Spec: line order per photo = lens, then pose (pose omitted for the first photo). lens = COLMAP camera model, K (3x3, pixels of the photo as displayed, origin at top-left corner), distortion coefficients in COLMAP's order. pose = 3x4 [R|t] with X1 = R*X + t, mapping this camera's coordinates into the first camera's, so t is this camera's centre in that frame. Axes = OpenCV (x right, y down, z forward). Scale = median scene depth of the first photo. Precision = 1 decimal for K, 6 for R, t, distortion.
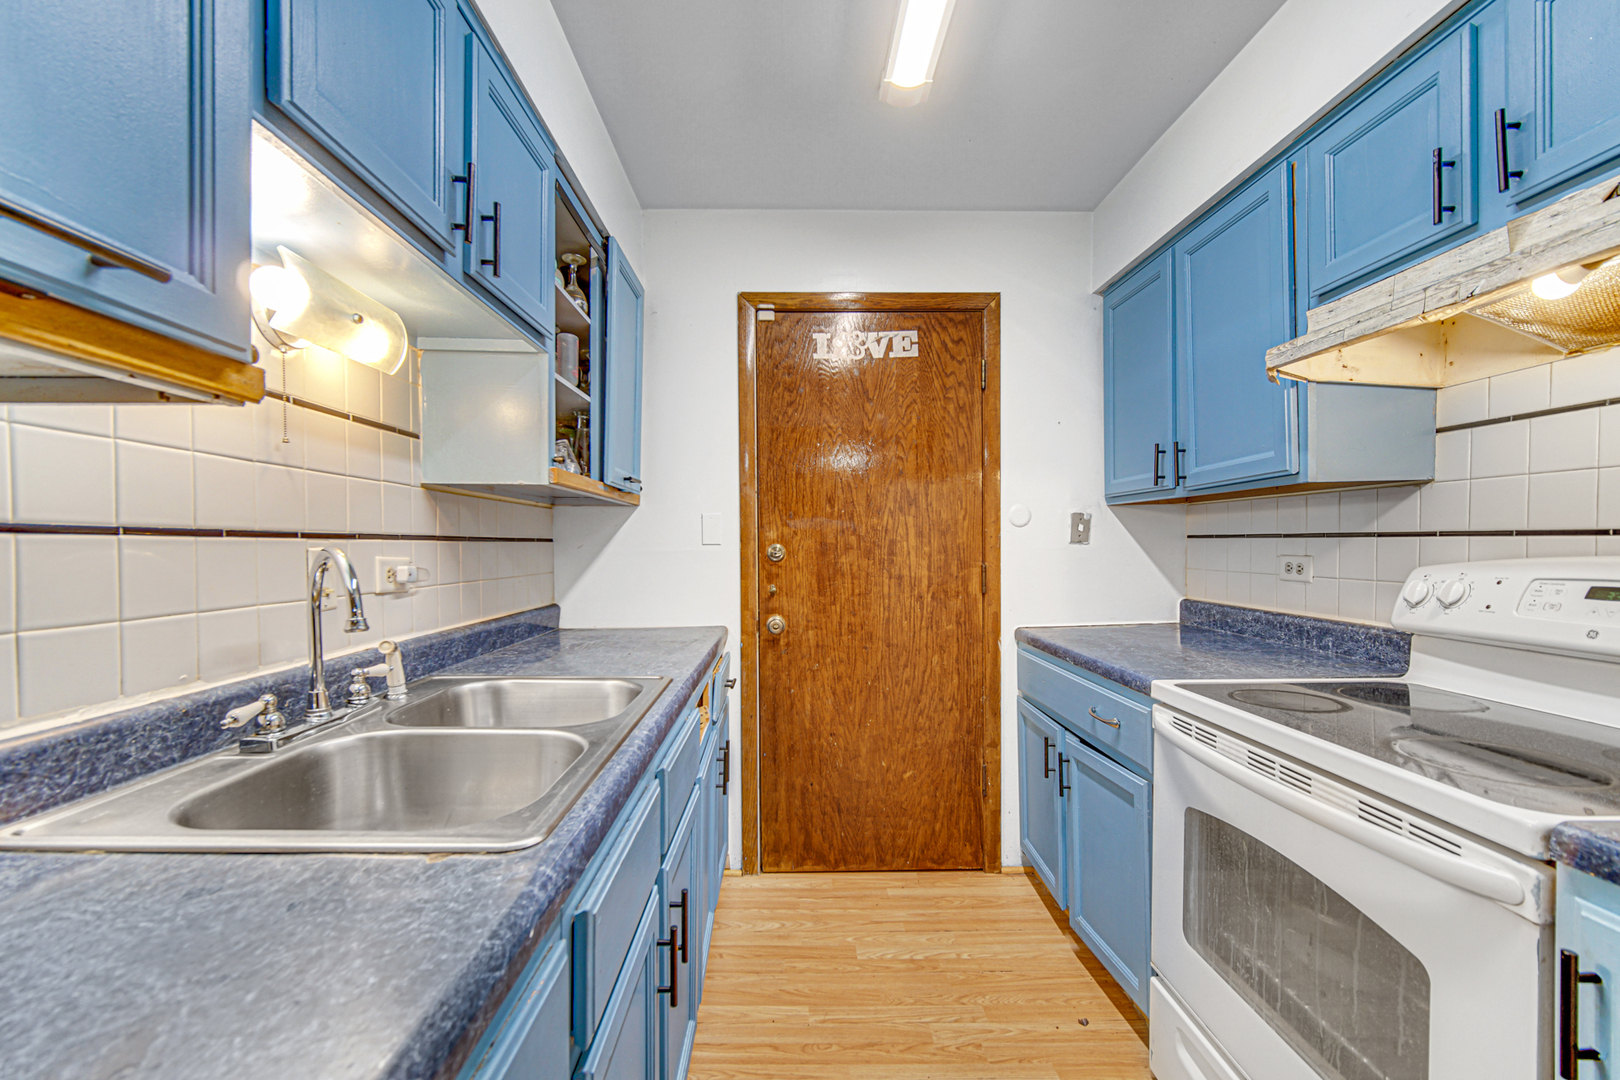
lens RADIAL K [[642.8, 0, 792.7], [0, 642.8, 560.3], [0, 0, 1]] dist [-0.001025, -0.000253]
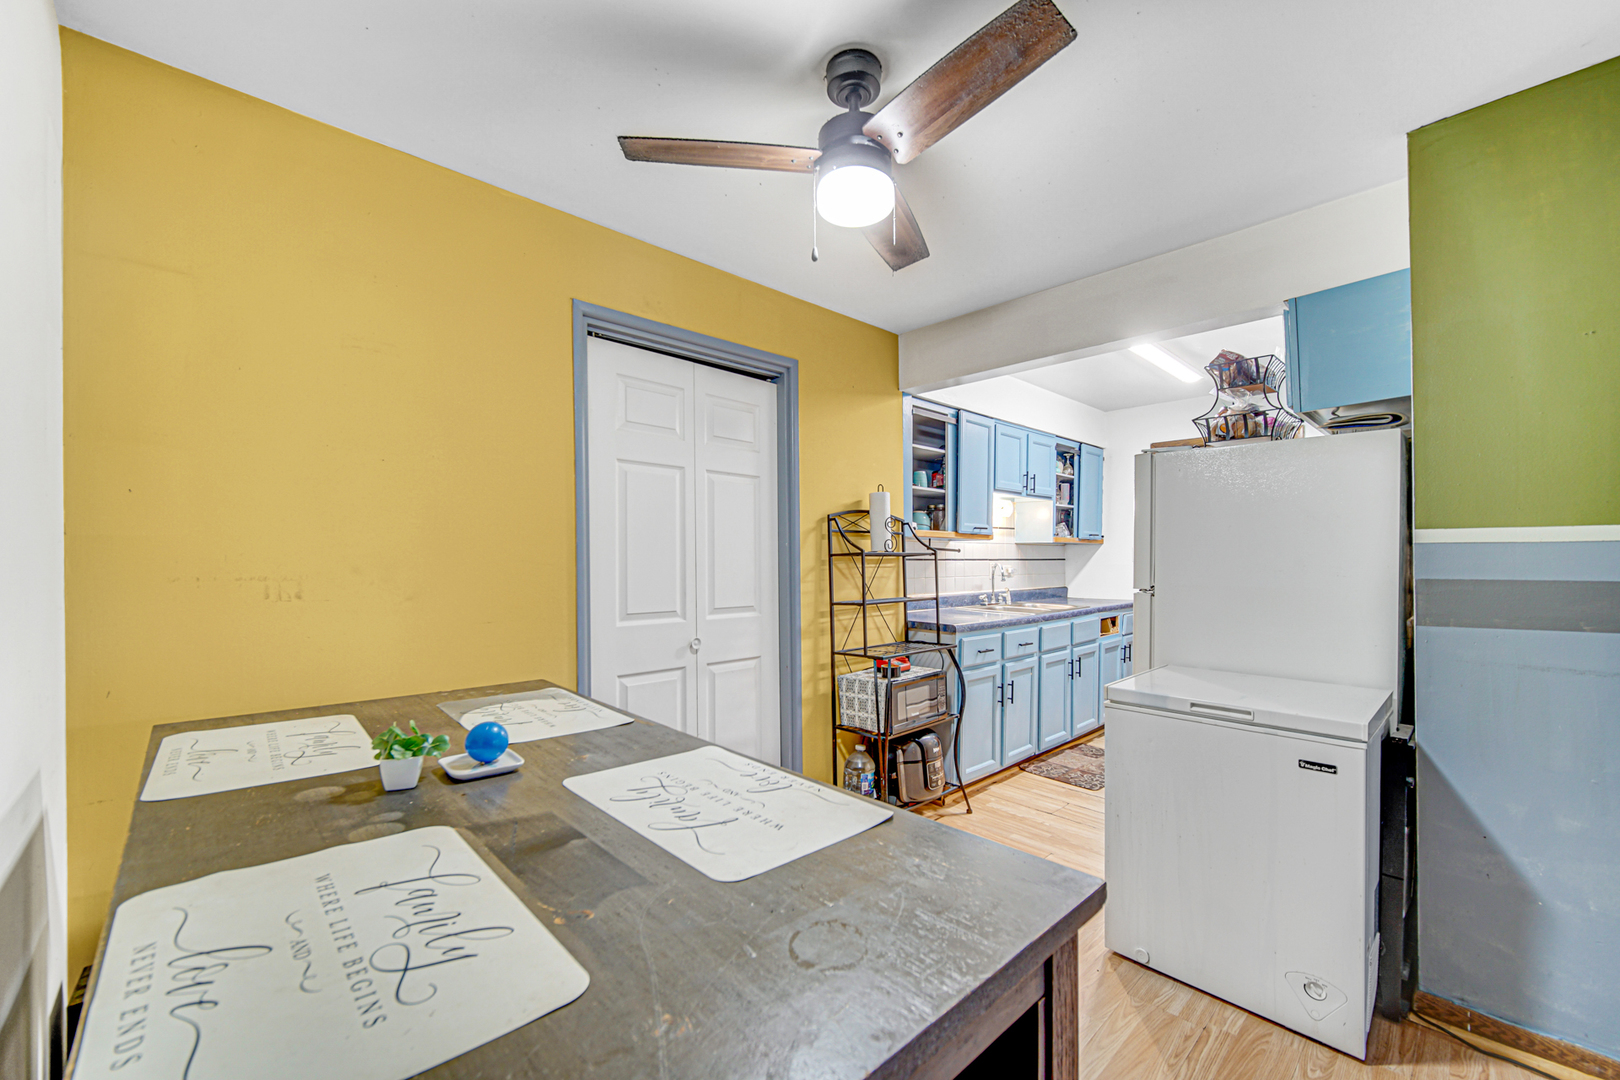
lens RADIAL K [[642.8, 0, 805.2], [0, 642.8, 569.4], [0, 0, 1]] dist [-0.001025, -0.000253]
pose [[0.676811, 0.007609, -0.736118, 0.714441], [-0.011643, 0.999932, -0.000368, 0.017736], [0.736065, 0.008819, 0.676854, -1.289113]]
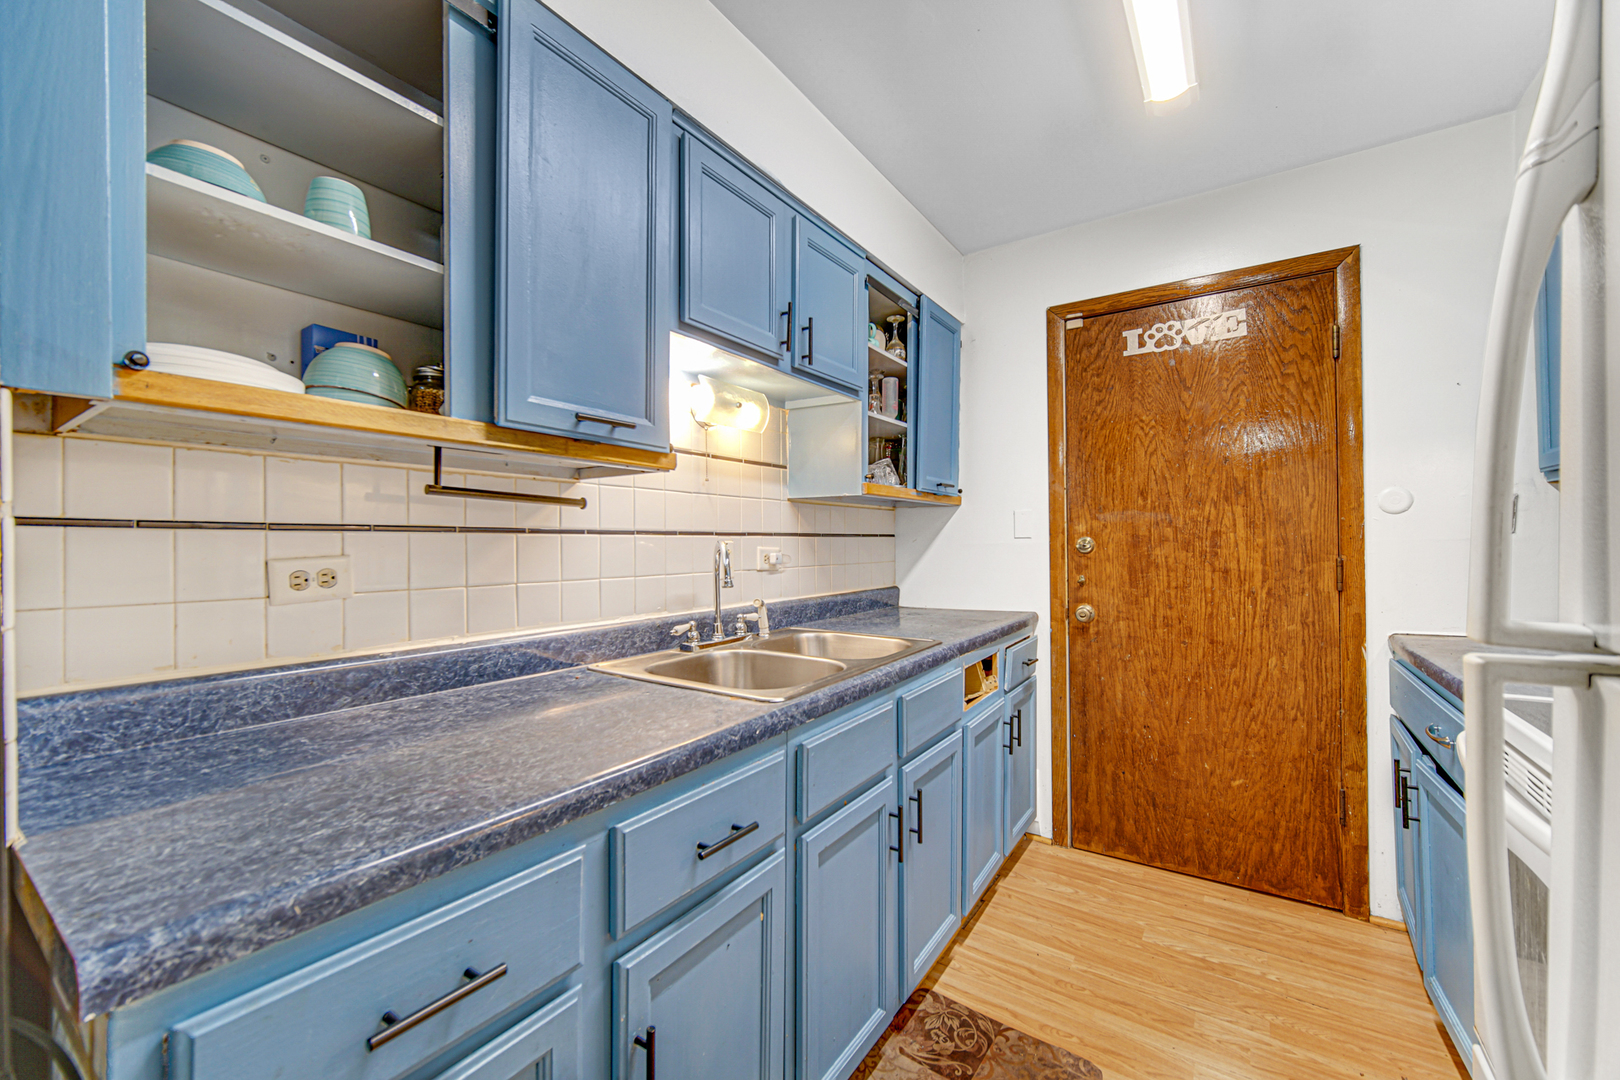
lens RADIAL K [[642.8, 0, 803.0], [0, 642.8, 543.2], [0, 0, 1]] dist [-0.001025, -0.000253]
pose [[0.819889, -0.004444, -0.572505, 0.200118], [-0.006941, 0.999819, -0.017701, 0.007084], [0.572480, 0.018486, 0.819710, -0.132120]]
